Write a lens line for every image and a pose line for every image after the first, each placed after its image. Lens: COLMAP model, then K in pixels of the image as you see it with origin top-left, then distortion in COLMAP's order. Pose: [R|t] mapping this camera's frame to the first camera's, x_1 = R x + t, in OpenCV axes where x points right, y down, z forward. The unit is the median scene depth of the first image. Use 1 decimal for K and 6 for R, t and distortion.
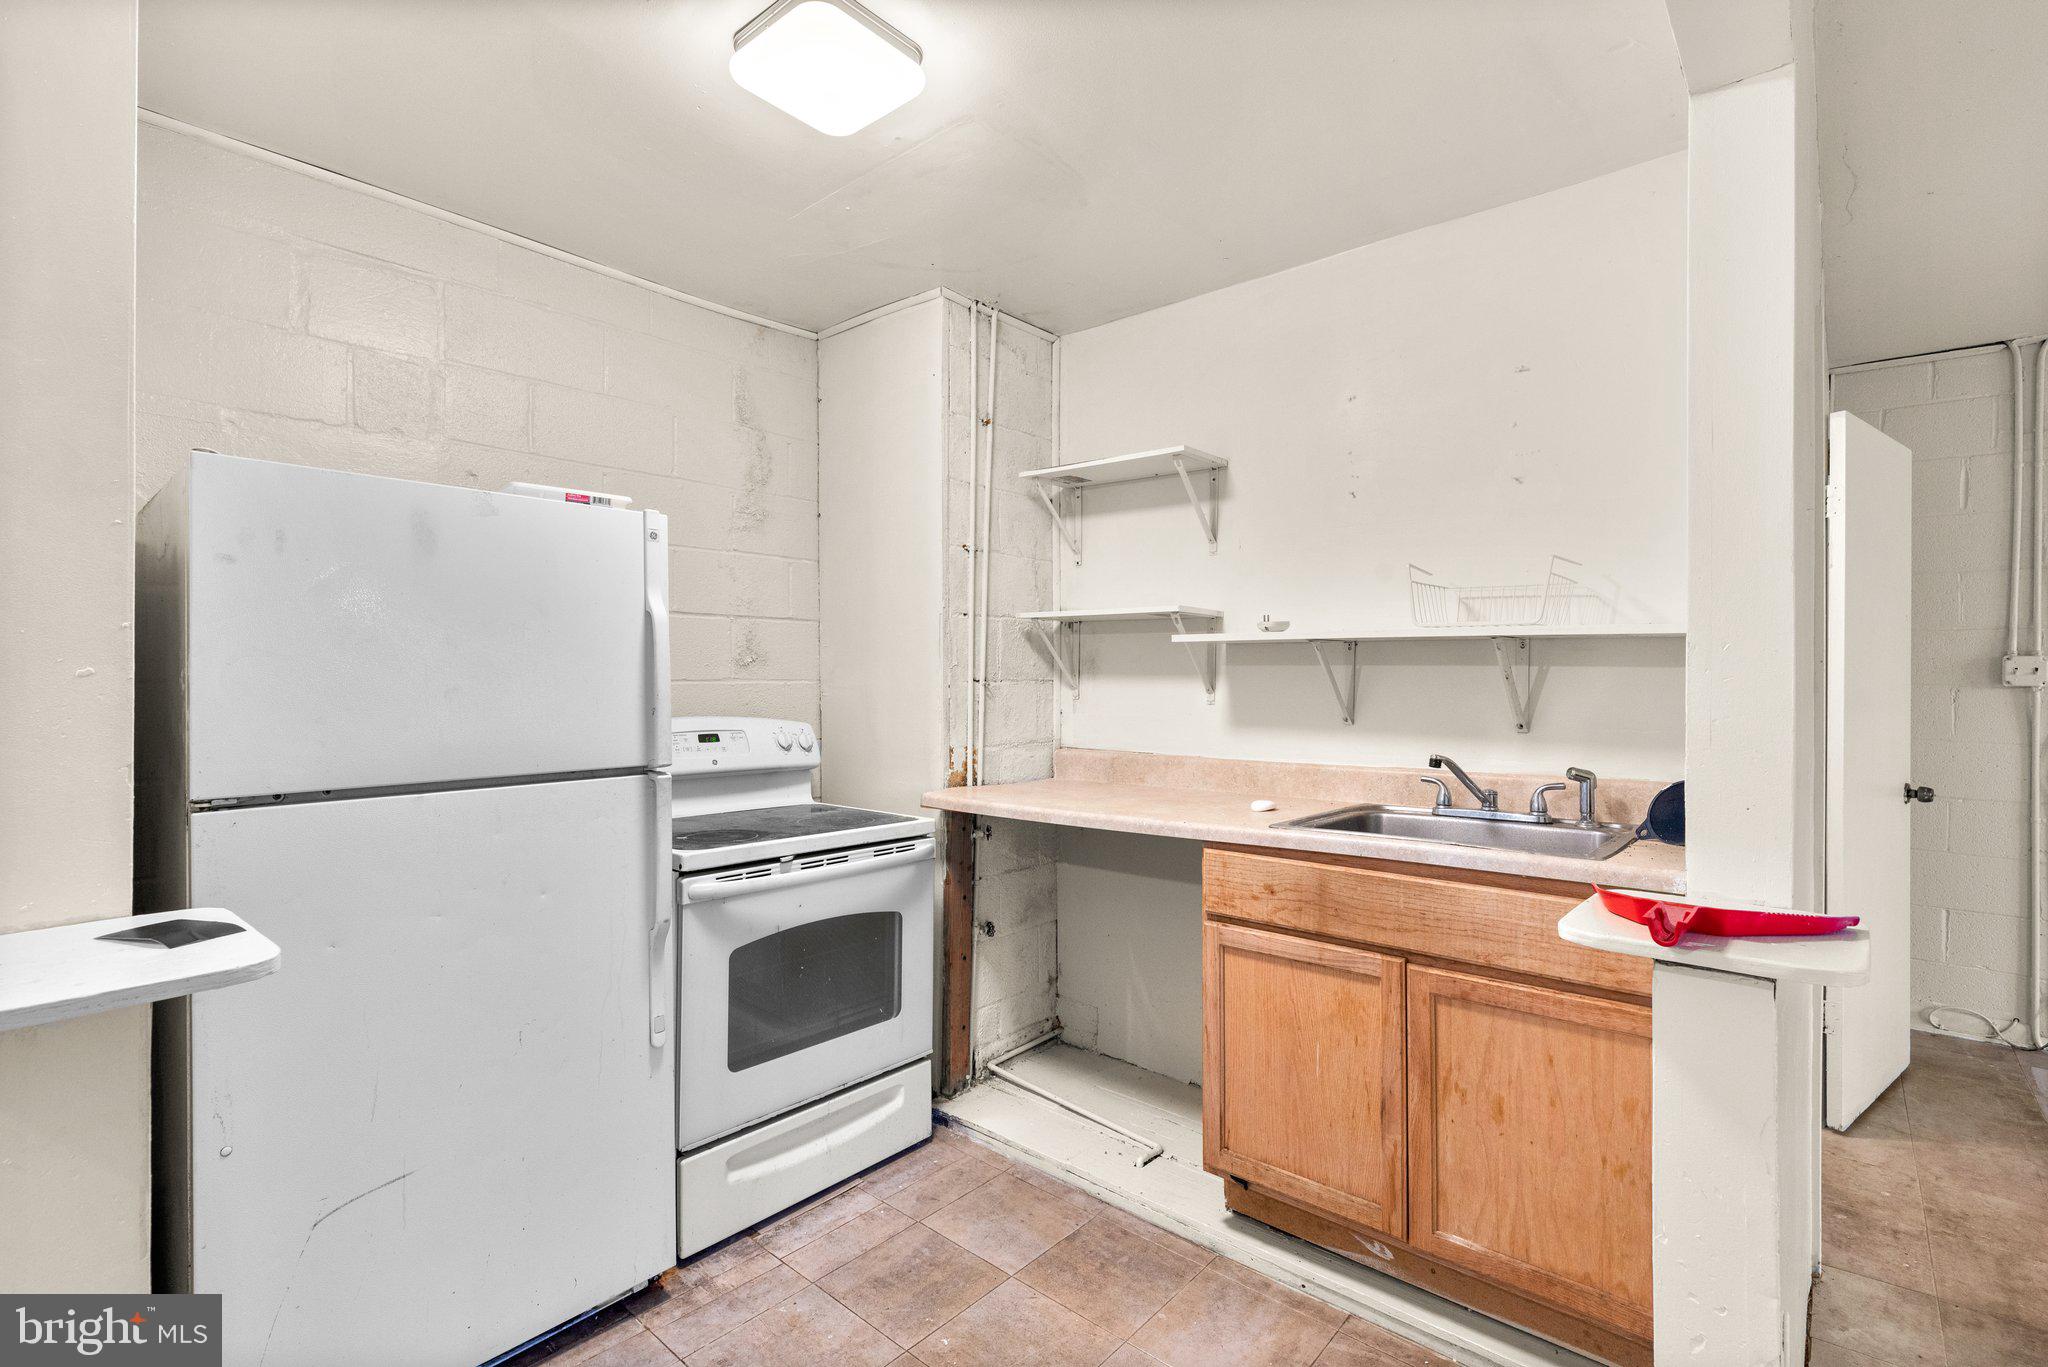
lens RADIAL K [[924.0, 0, 1027.6], [0, 924.0, 677.9], [0, 0, 1]] dist [0.002088, -0.000981]
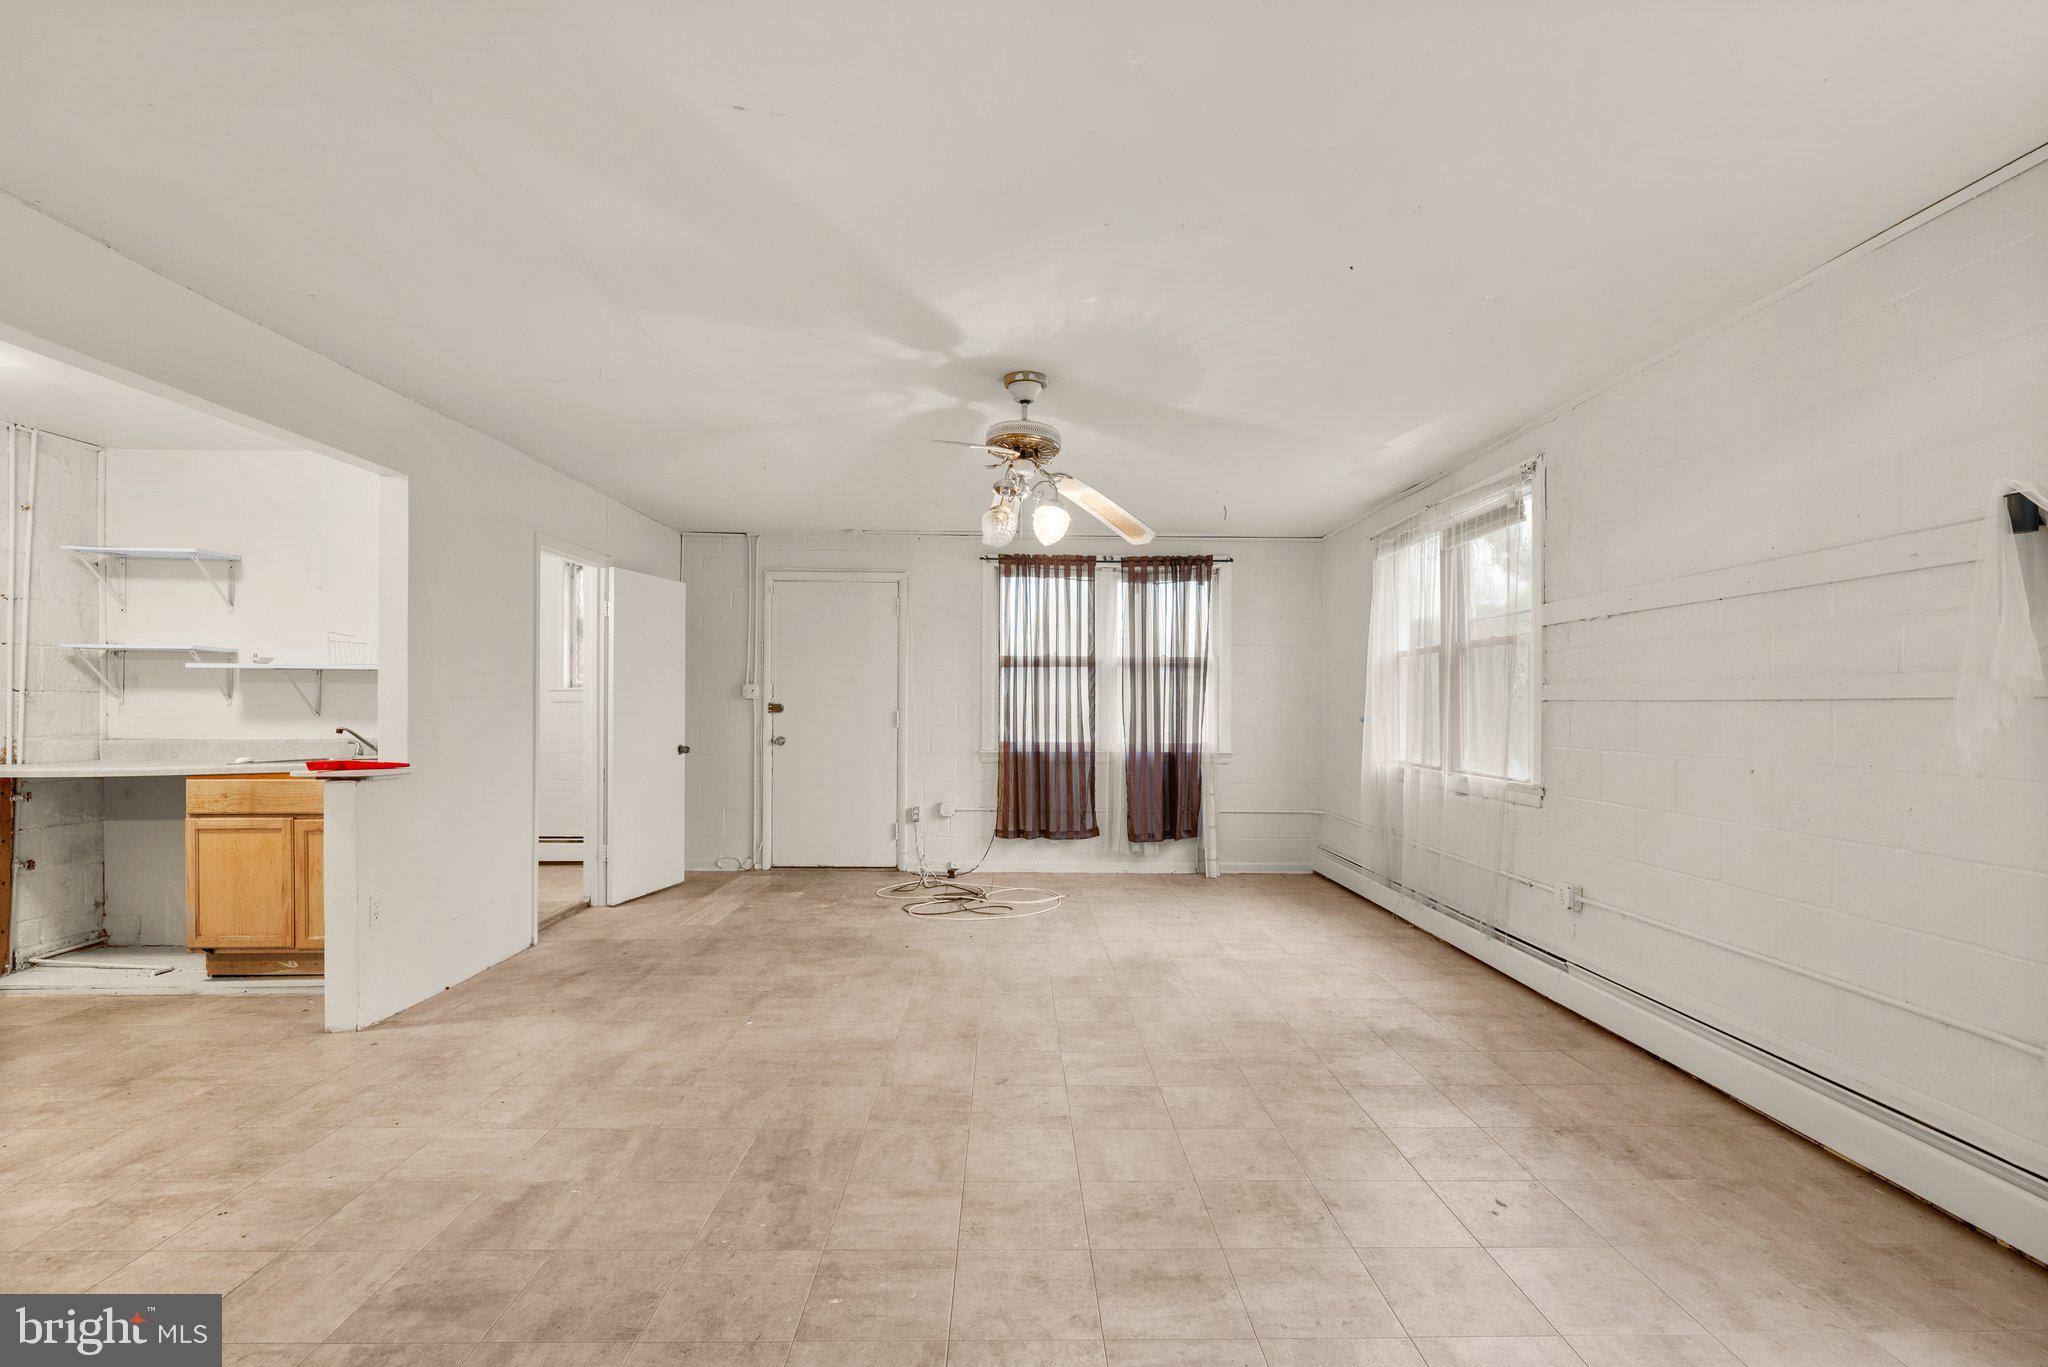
lens RADIAL K [[924.0, 0, 1022.9], [0, 924.0, 707.1], [0, 0, 1]] dist [0.002088, -0.000981]
pose [[0.740063, -0.001806, 0.672535, 0.136112], [-0.001421, 0.999990, 0.004249, 0.020370], [-0.672536, -0.004100, 0.740053, -1.111361]]
